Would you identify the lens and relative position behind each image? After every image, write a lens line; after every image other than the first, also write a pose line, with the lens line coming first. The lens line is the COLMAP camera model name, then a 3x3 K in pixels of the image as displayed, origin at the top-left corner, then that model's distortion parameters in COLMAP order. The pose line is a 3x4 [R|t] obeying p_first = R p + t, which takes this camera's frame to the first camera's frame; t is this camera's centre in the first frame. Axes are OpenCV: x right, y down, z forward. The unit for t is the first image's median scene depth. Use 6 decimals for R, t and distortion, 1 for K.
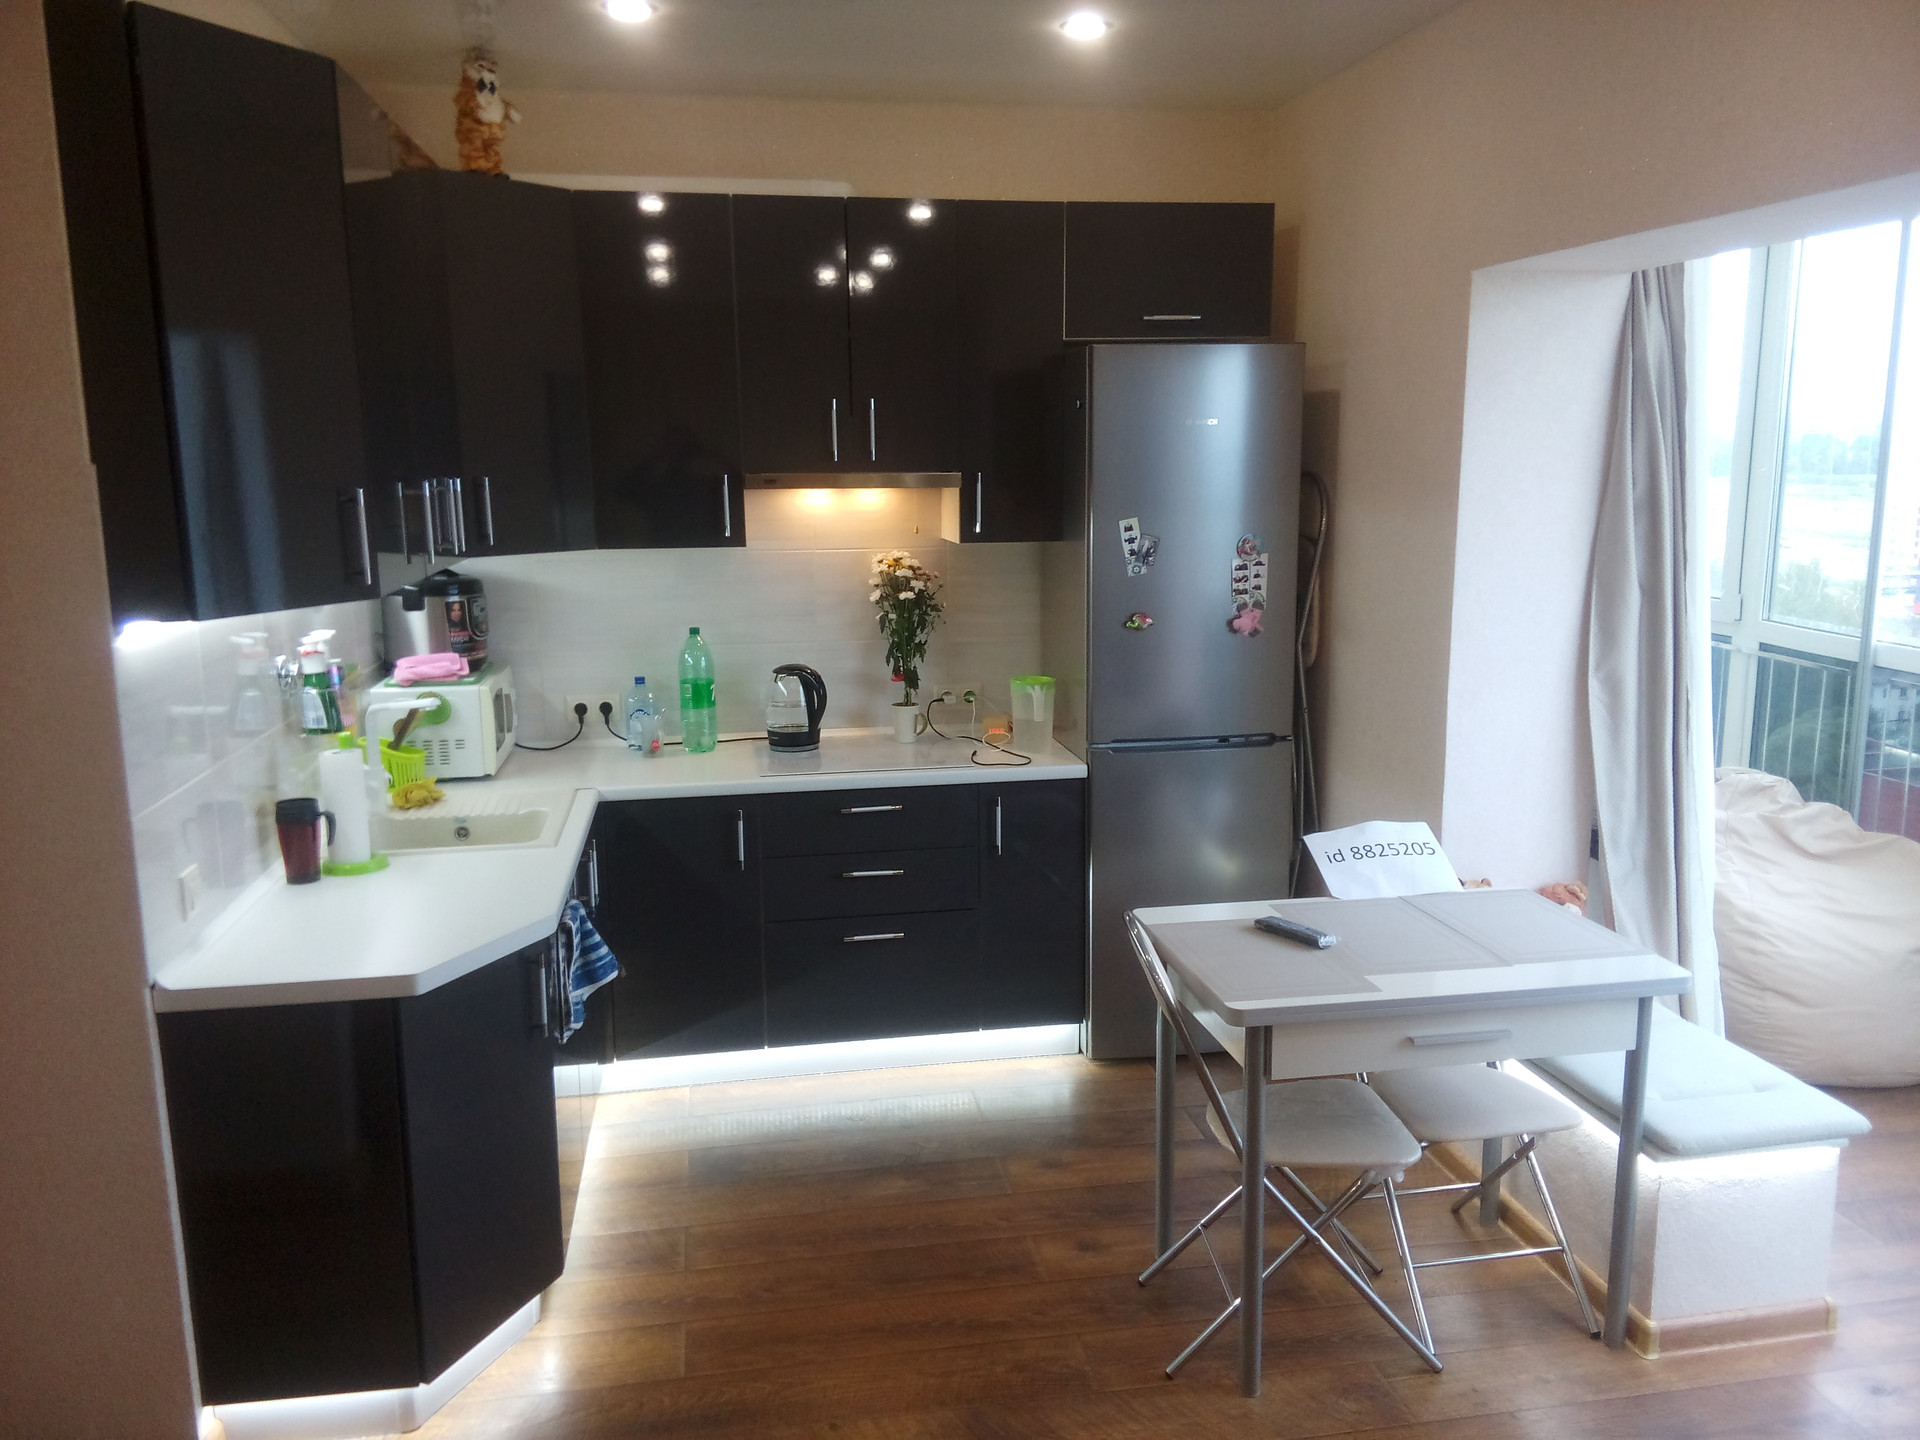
lens RADIAL K [[1506.5, 0, 987.5], [0, 1506.5, 721.3], [0, 0, 1]] dist [0.107108, -0.154298]
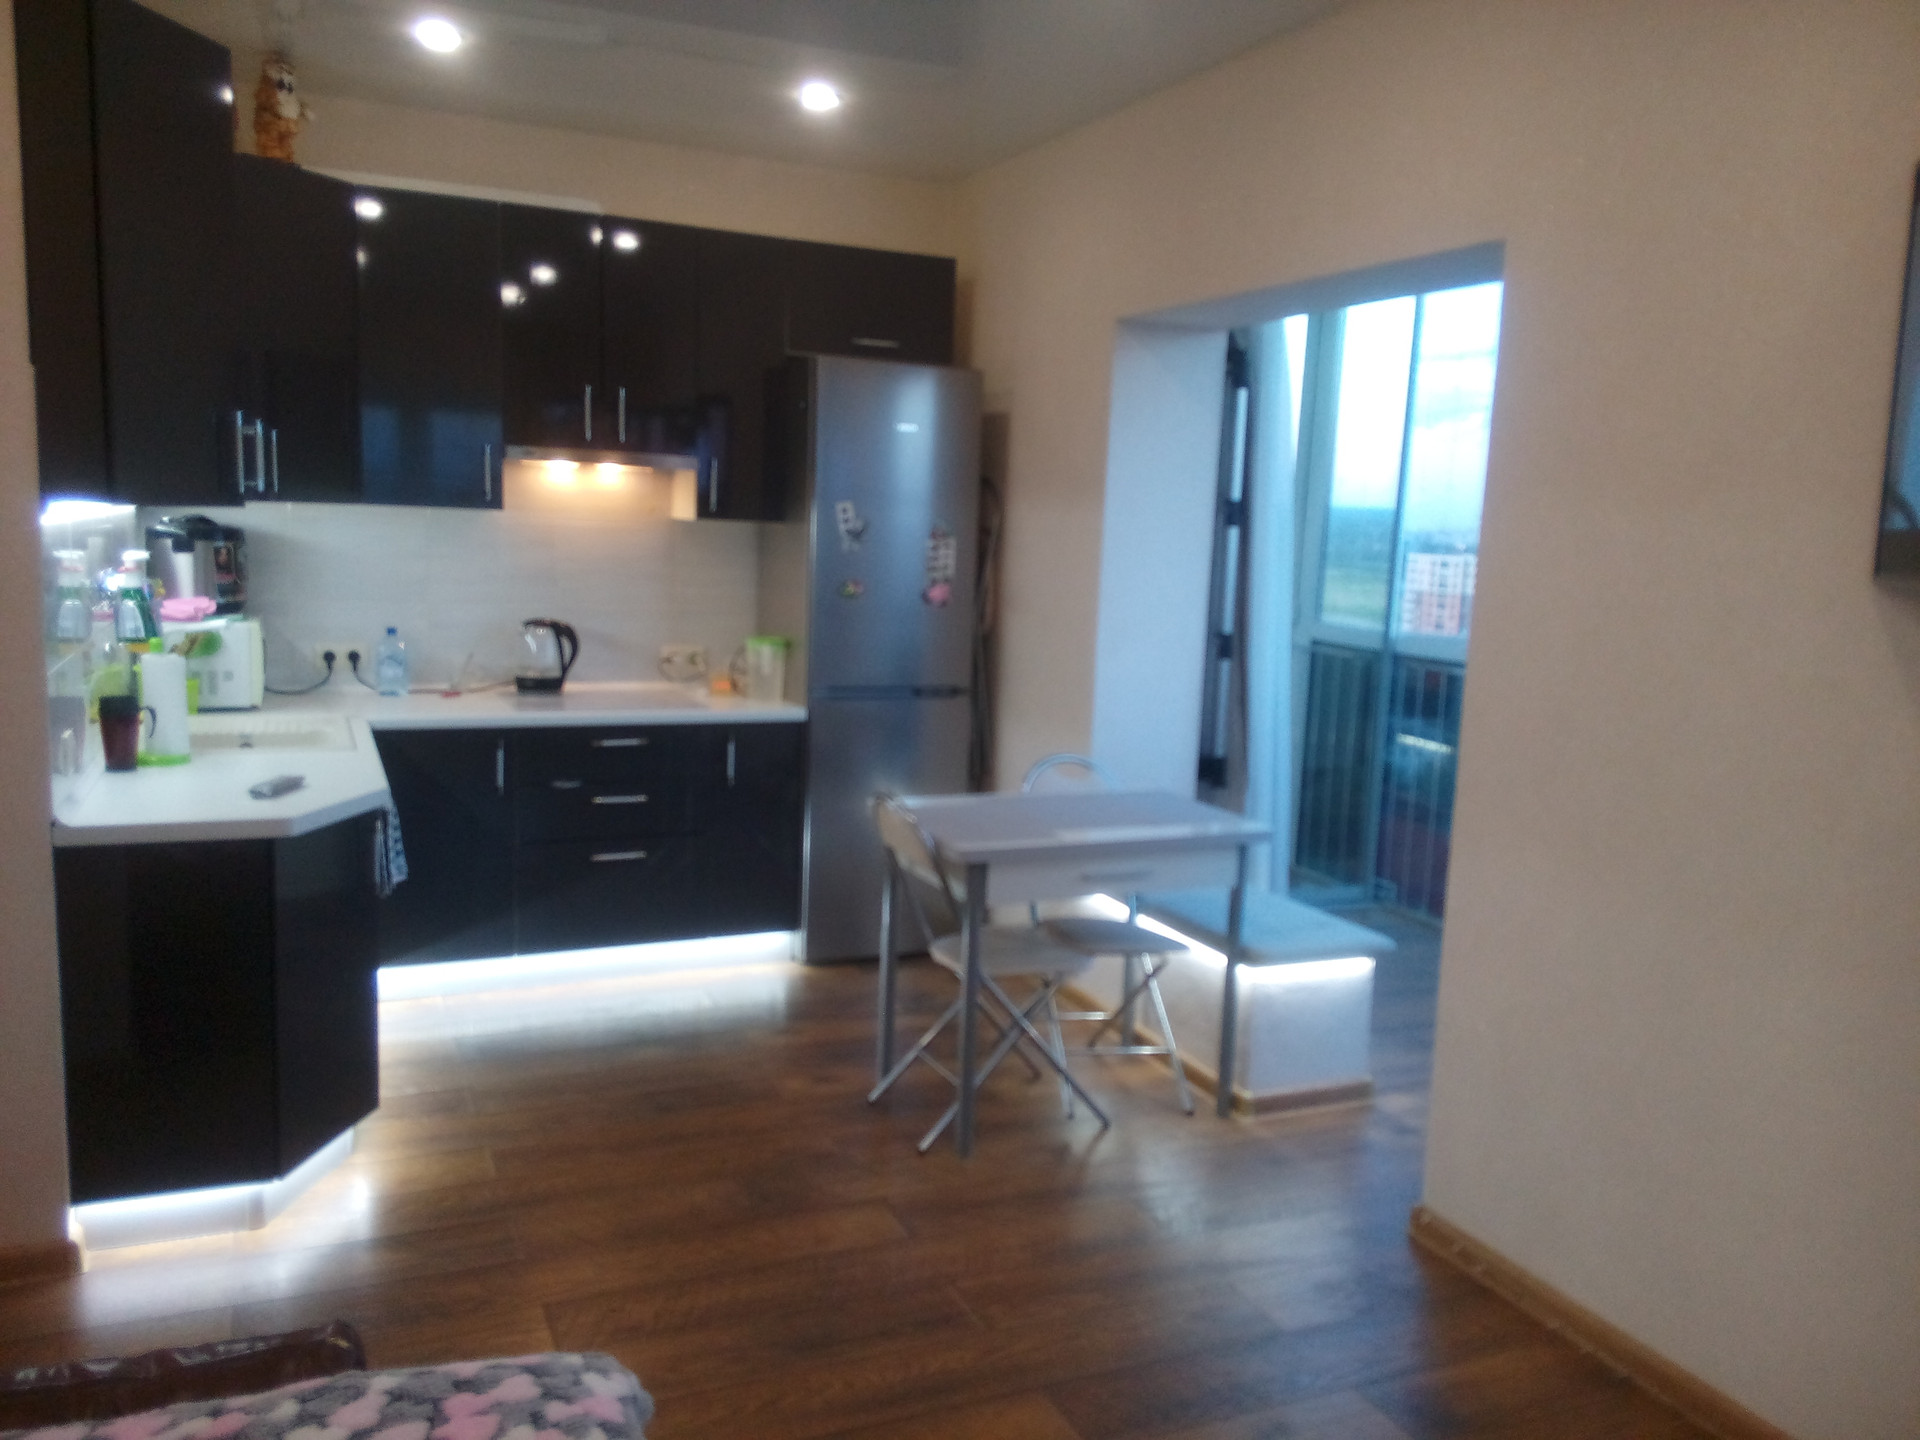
lens RADIAL K [[1506.5, 0, 987.5], [0, 1506.5, 721.3], [0, 0, 1]] dist [0.107108, -0.154298]
pose [[0.966300, 0.013894, 0.257043, -0.103953], [-0.003097, 0.999098, -0.042360, 0.091146], [-0.257399, 0.040137, 0.965471, -0.187895]]
